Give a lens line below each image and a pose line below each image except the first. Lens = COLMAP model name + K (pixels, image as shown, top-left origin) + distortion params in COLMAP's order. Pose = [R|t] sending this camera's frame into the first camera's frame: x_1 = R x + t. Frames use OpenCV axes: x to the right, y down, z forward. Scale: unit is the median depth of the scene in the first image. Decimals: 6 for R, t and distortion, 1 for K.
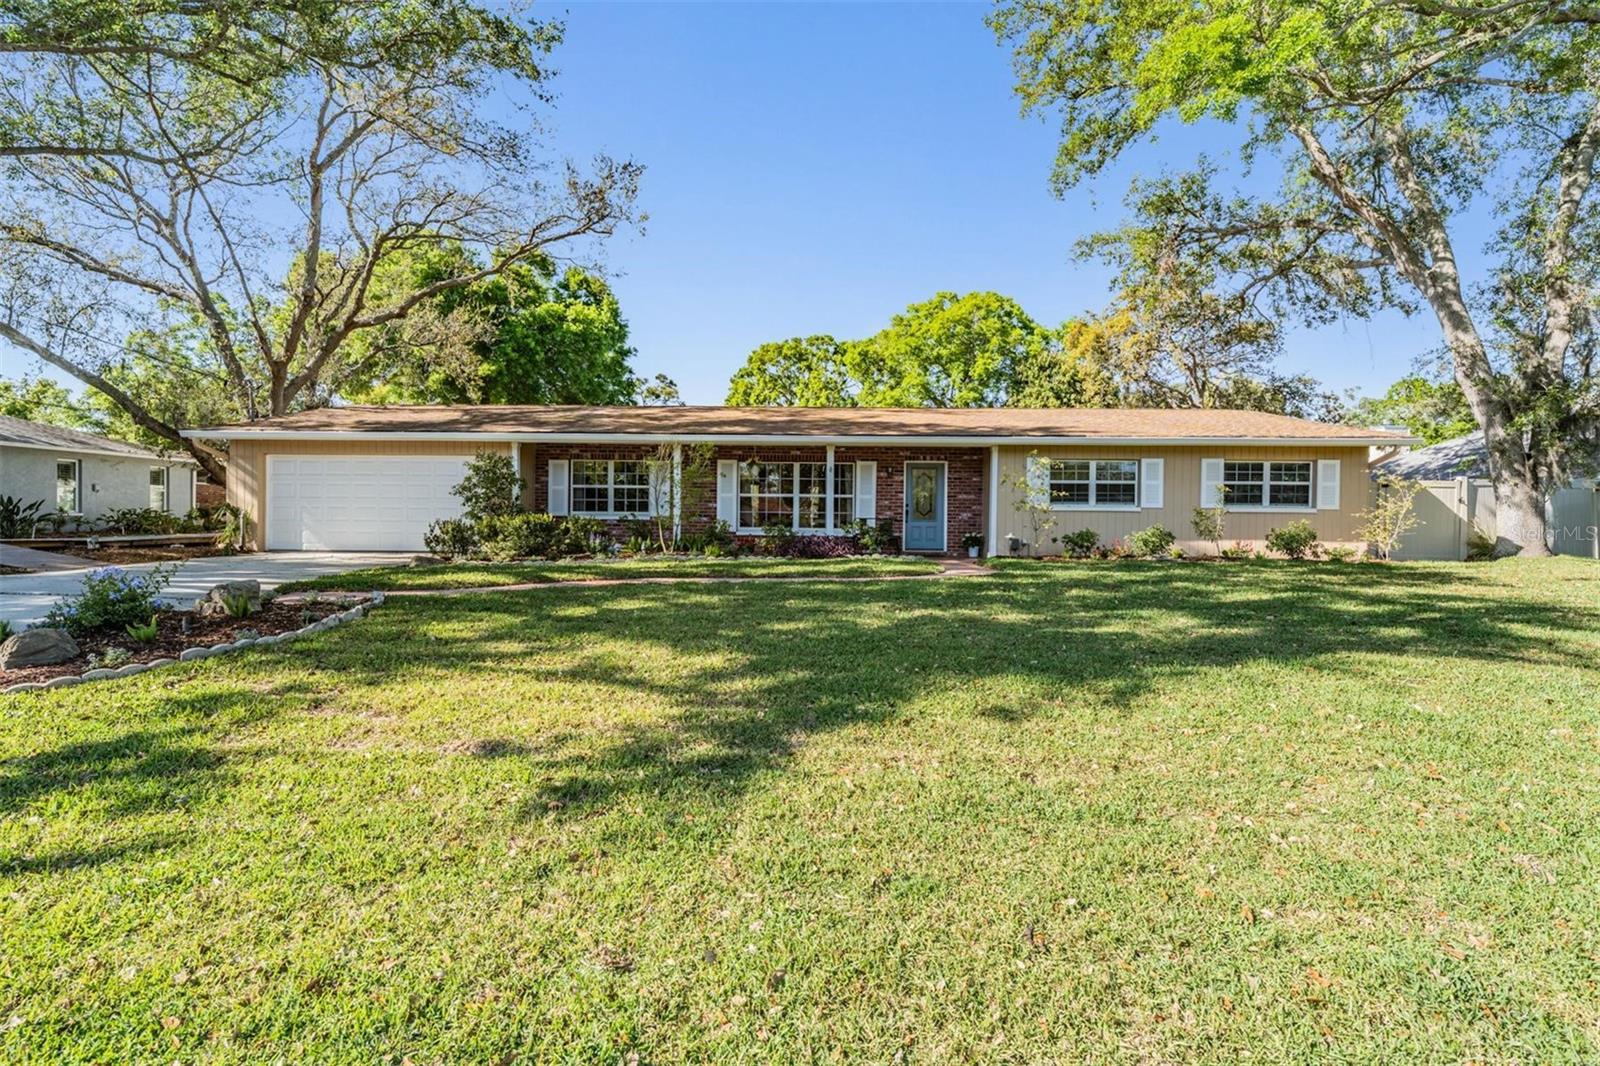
lens RADIAL K [[721.1, 0, 800.0], [0, 721.1, 533.0], [0, 0, 1]] dist [0.000848, 0.000268]
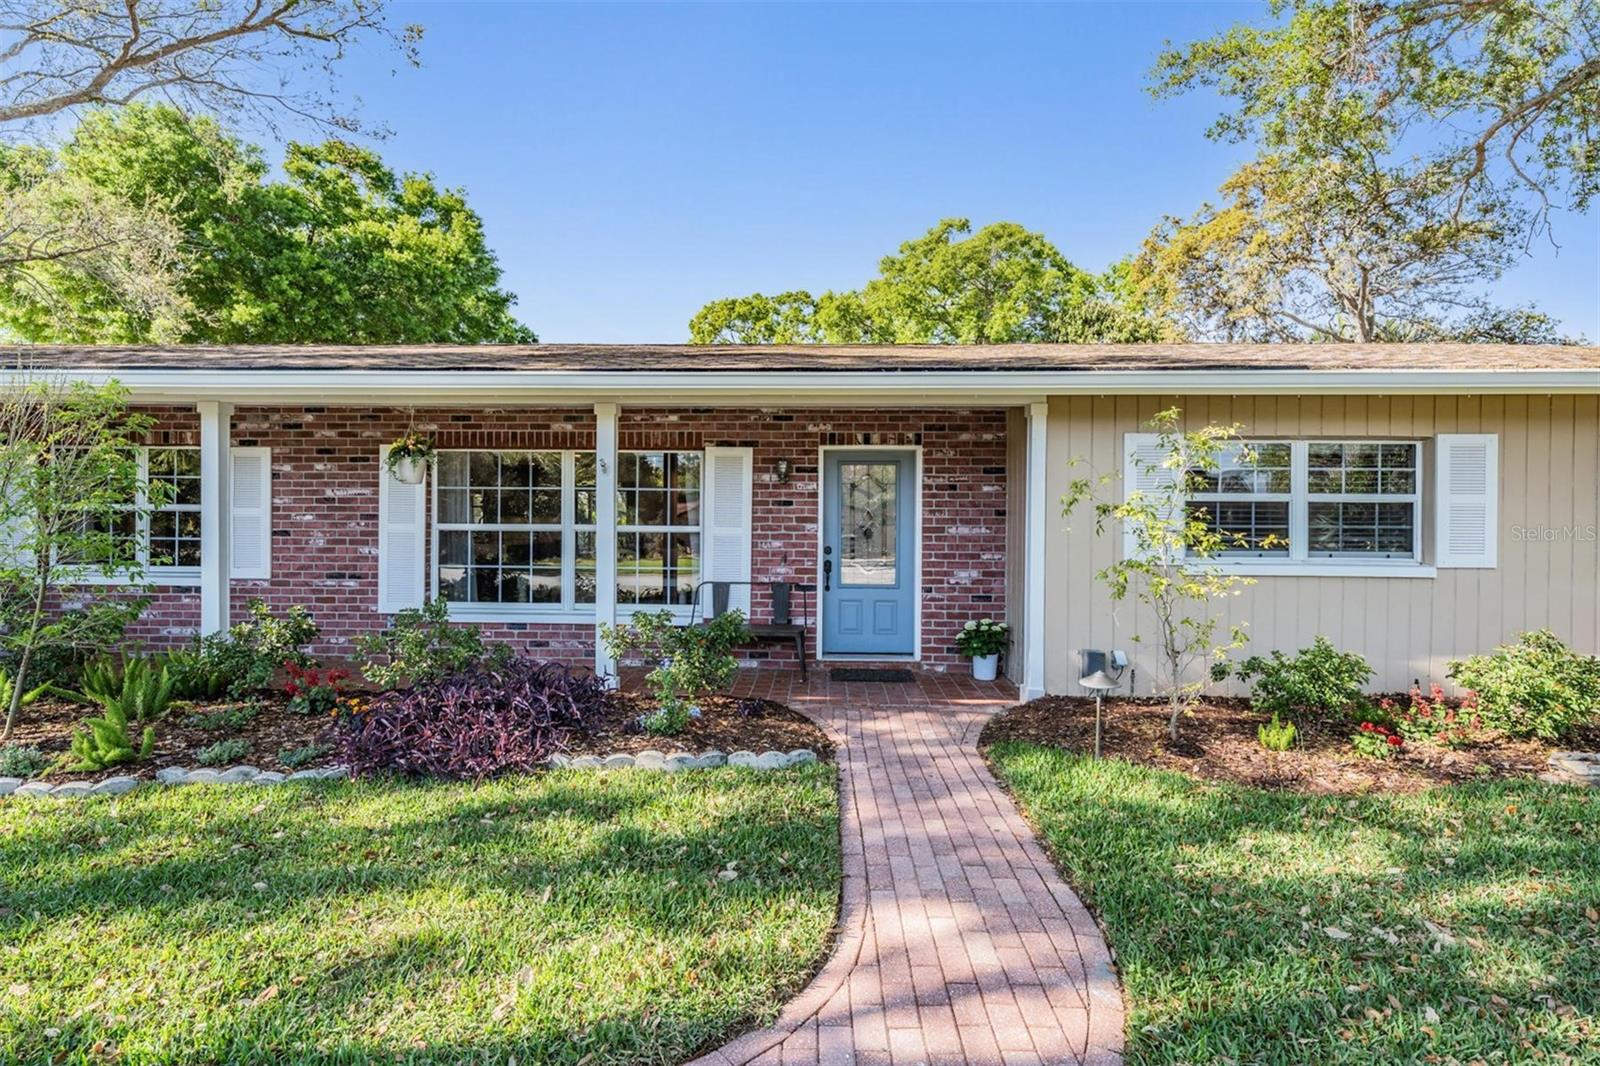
lens RADIAL K [[792.0, 0, 801.5], [0, 792.0, 527.4], [0, 0, 1]] dist [0.001086, 0.000142]
pose [[0.999994, -0.002643, -0.002231, 0.065377], [0.002622, 0.999954, -0.009256, -0.023165], [0.002255, 0.009250, 0.999955, 0.260590]]
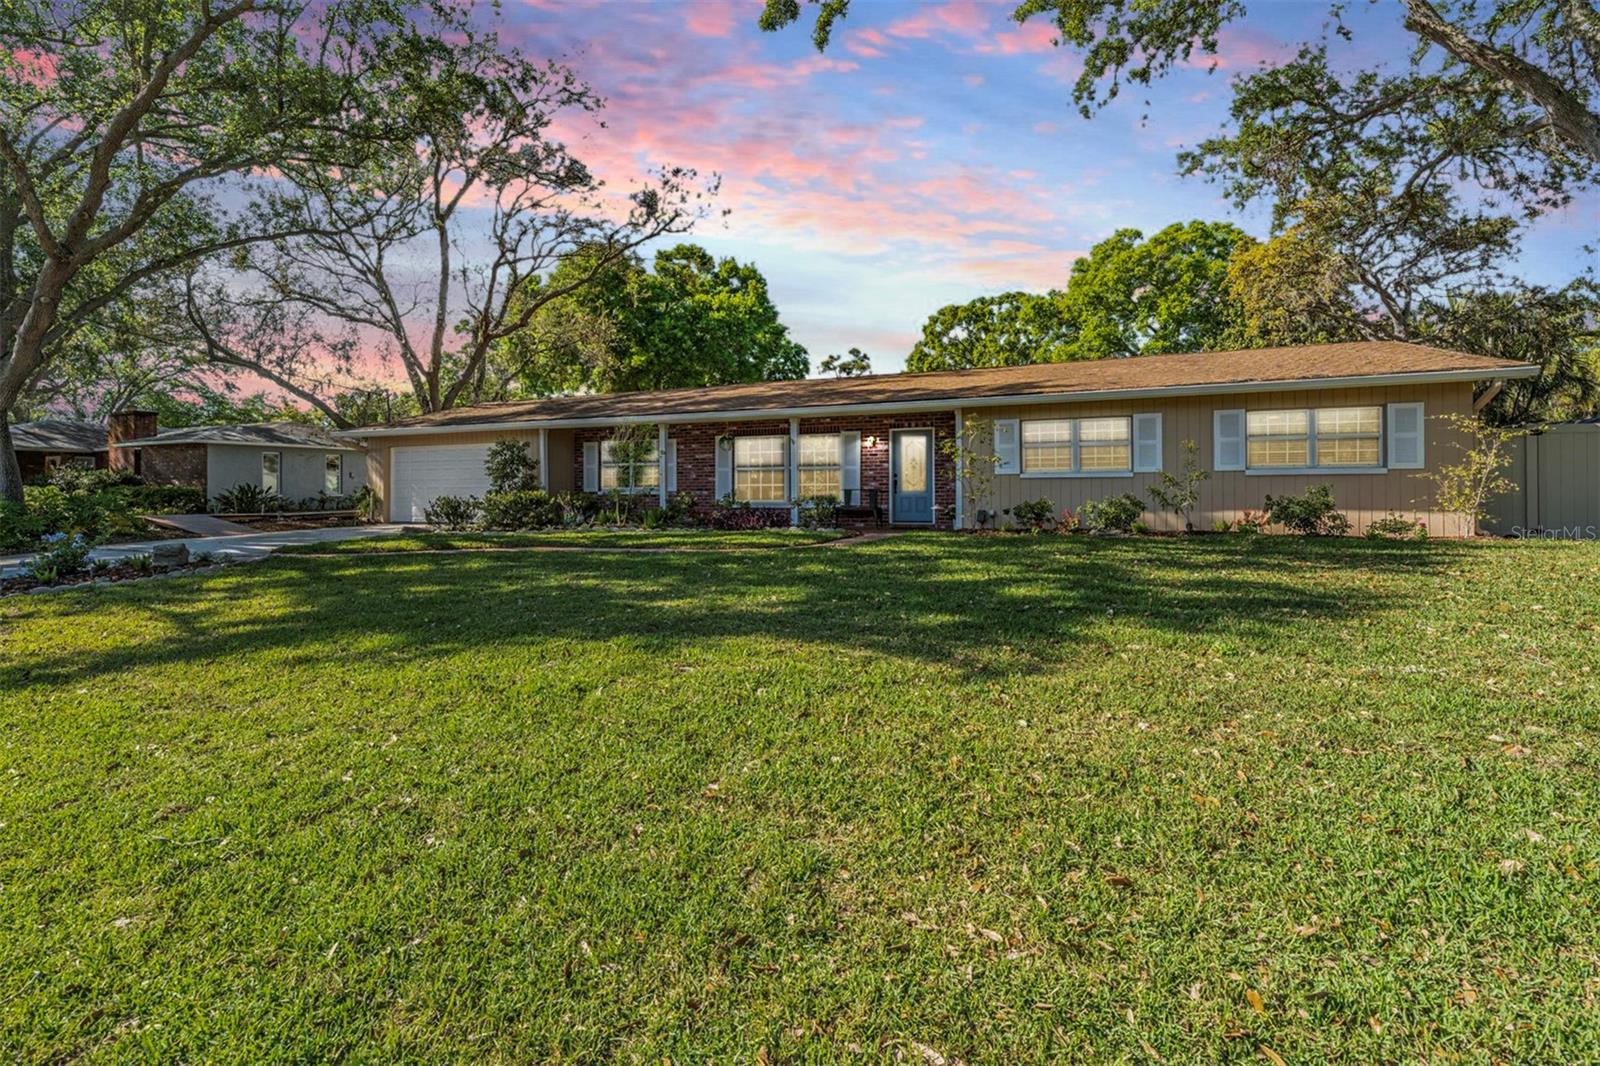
lens RADIAL K [[730.4, 0, 779.8], [0, 730.4, 497.9], [0, 0, 1]] dist [-0.002156, -0.000061]
pose [[0.926802, -0.010696, -0.375398, 0.179967], [0.007207, 0.999917, -0.010698, 0.000220], [0.375482, 0.007209, 0.926802, 0.025778]]
